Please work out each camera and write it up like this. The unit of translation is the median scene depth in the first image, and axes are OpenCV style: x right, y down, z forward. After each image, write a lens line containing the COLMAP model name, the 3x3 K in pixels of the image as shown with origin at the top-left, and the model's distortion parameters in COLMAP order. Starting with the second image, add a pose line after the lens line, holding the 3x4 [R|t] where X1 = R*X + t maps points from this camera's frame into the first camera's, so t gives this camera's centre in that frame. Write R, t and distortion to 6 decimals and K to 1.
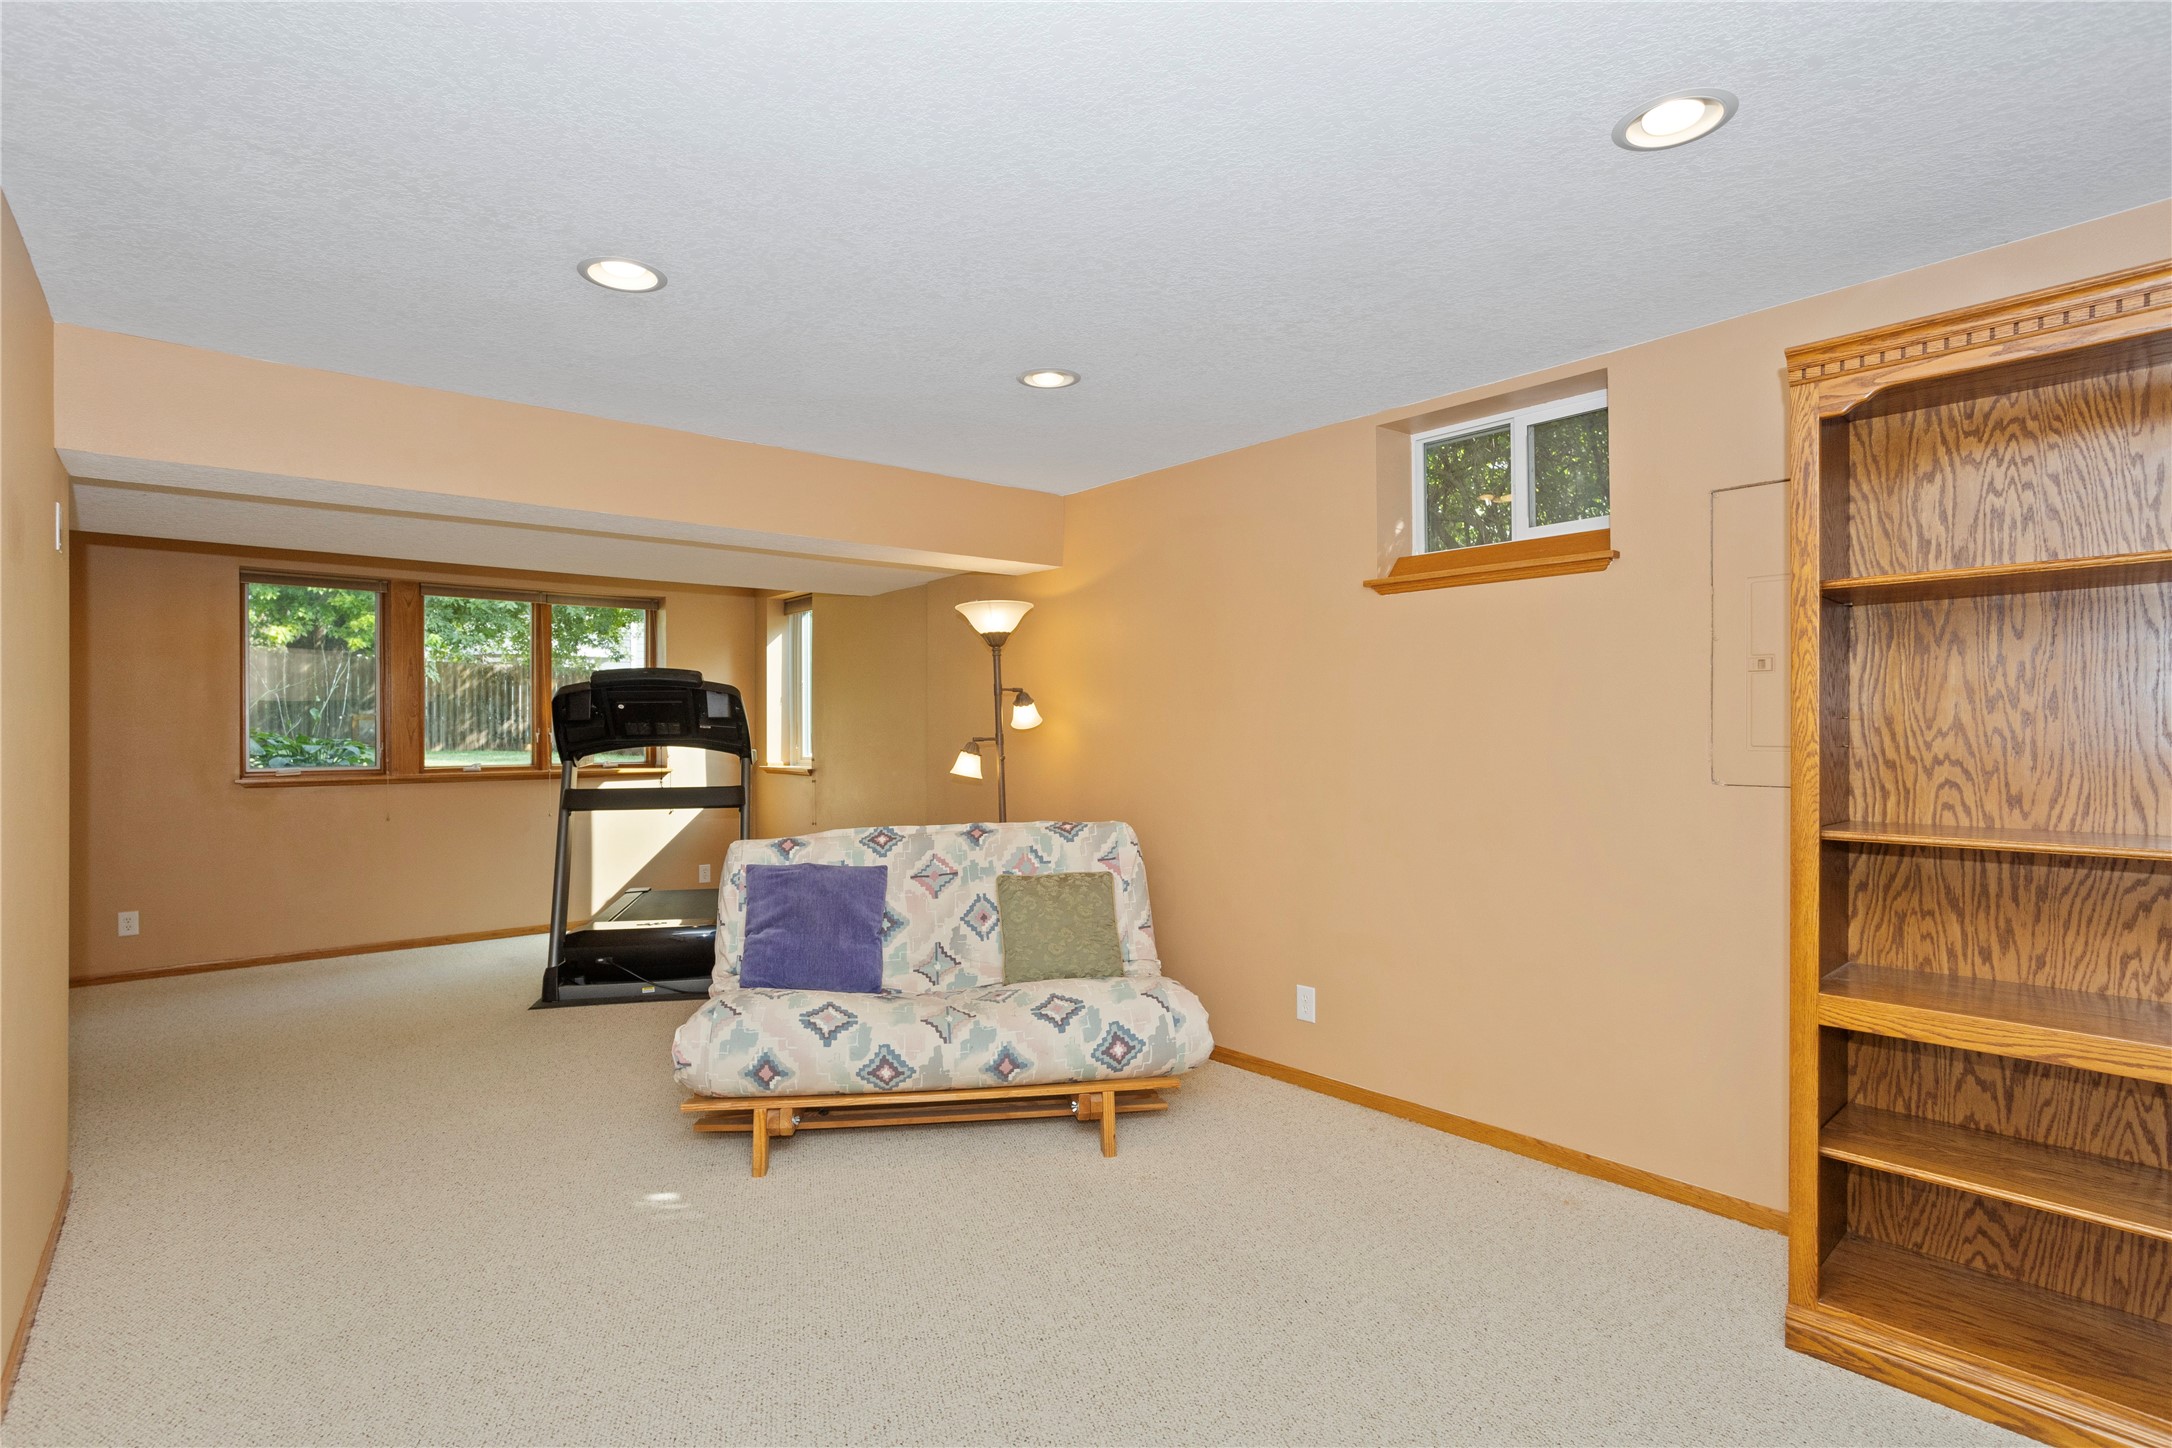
lens RADIAL K [[1062.8, 0, 1090.4], [0, 1062.8, 724.9], [0, 0, 1]] dist [-0.028091, 0.001648]
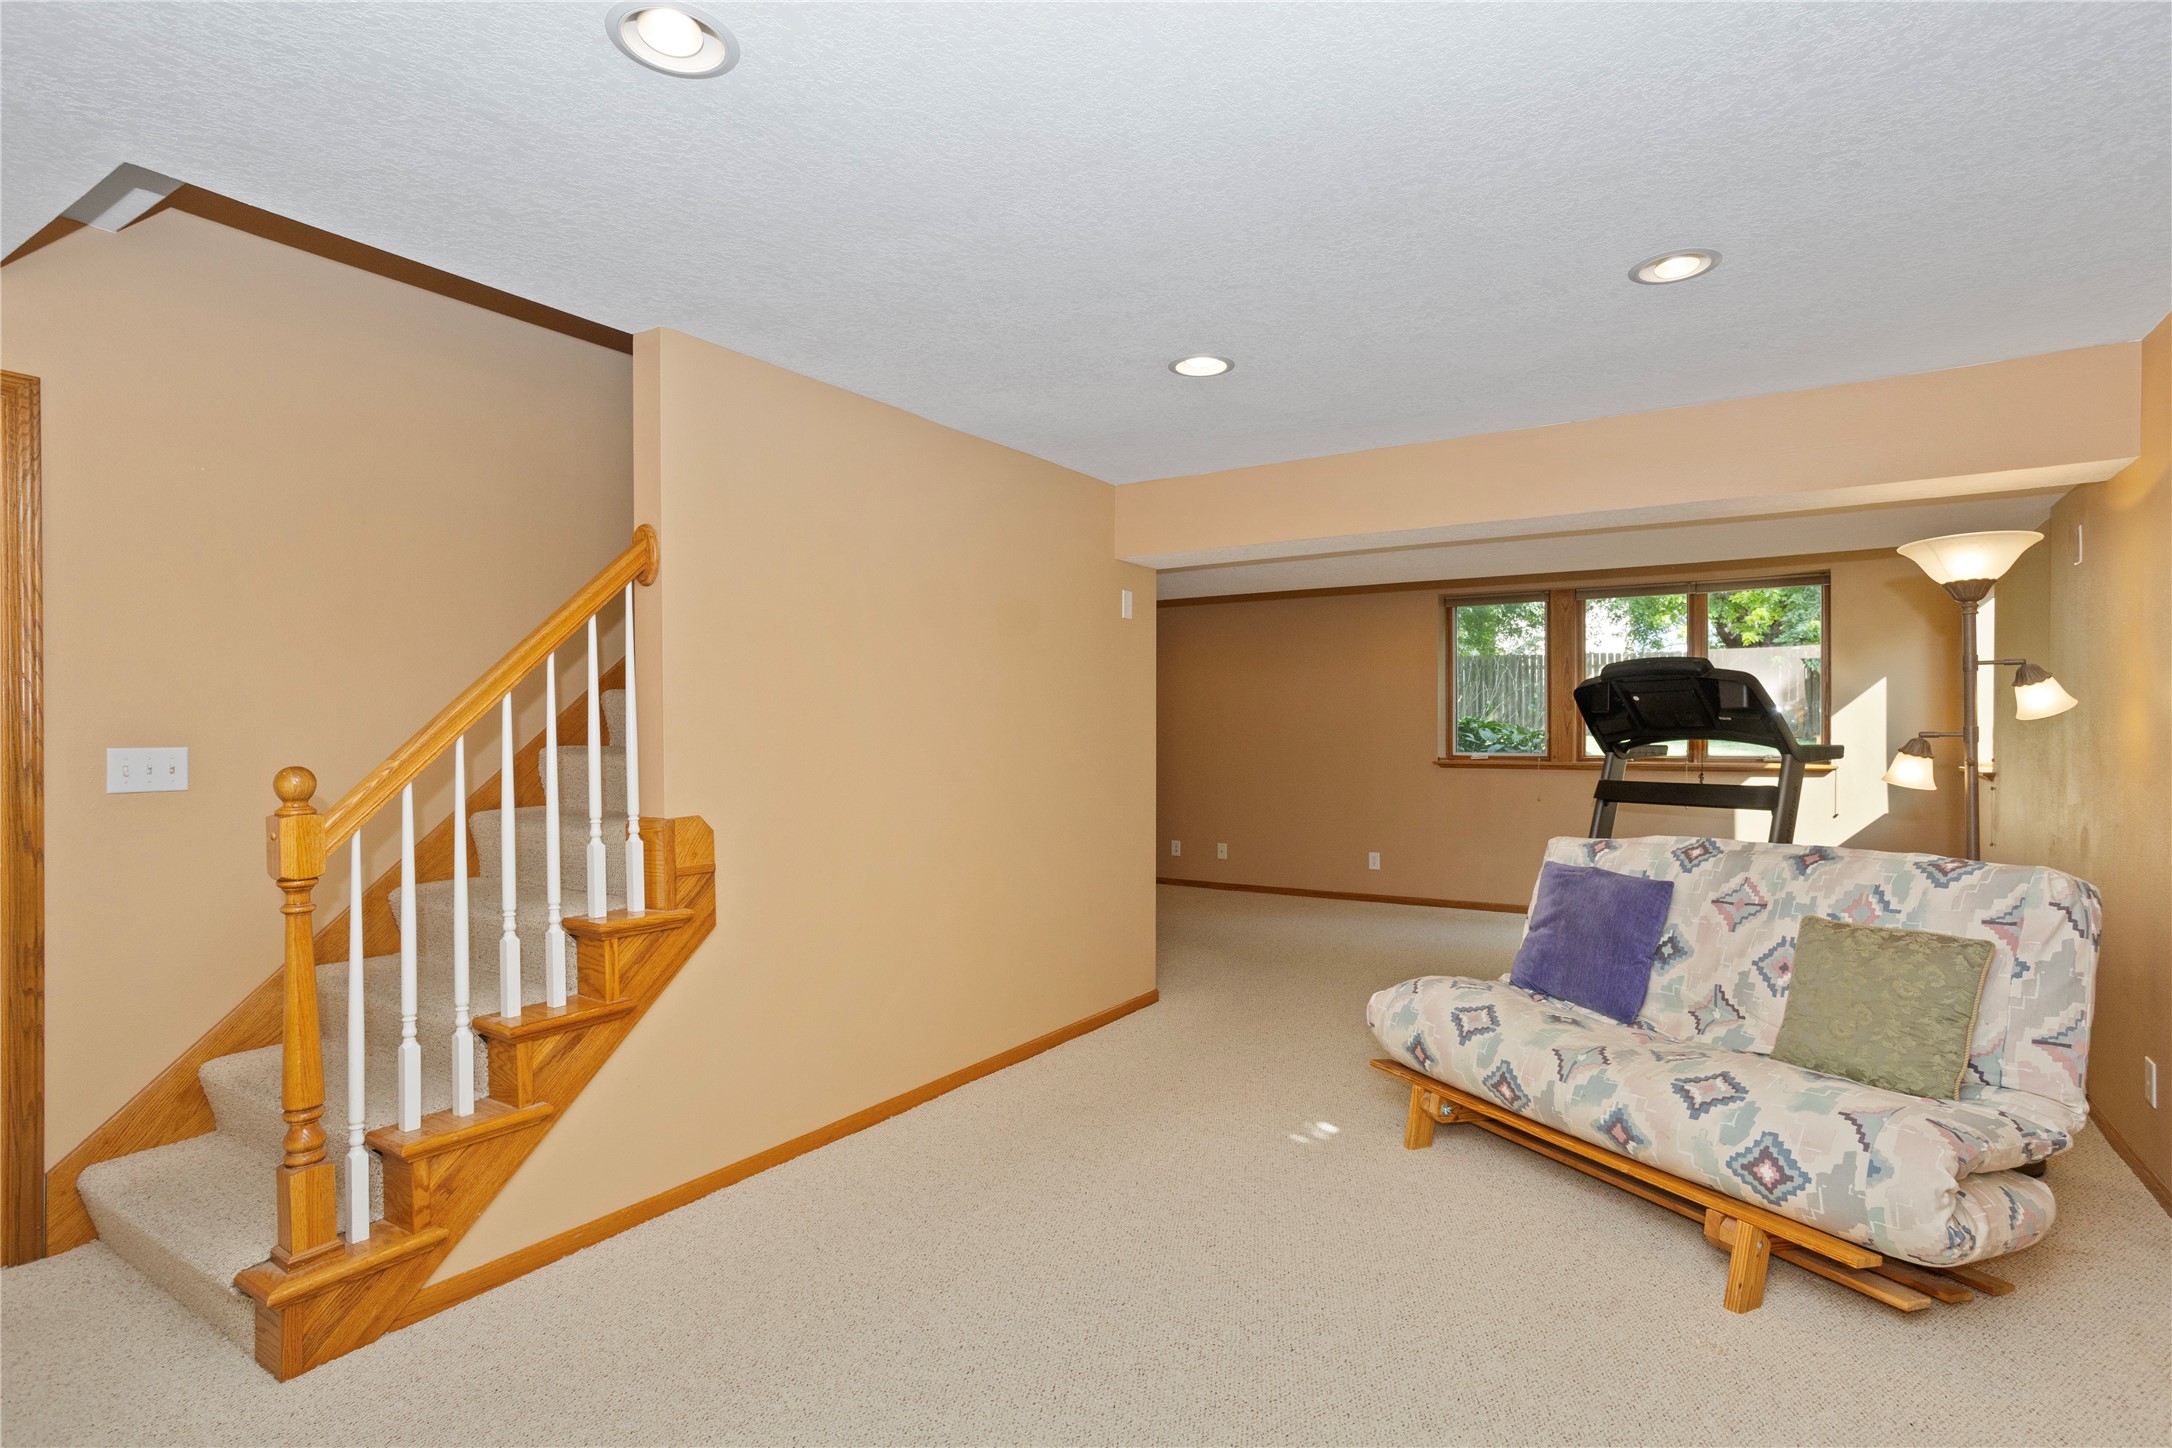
lens RADIAL K [[1062.8, 0, 1090.8], [0, 1062.8, 731.0], [0, 0, 1]] dist [-0.028091, 0.001648]
pose [[0.304702, 0.005220, -0.952433, 0.467459], [0.007975, 0.999936, 0.008032, 0.001976], [0.952414, -0.010043, 0.304641, 0.303846]]
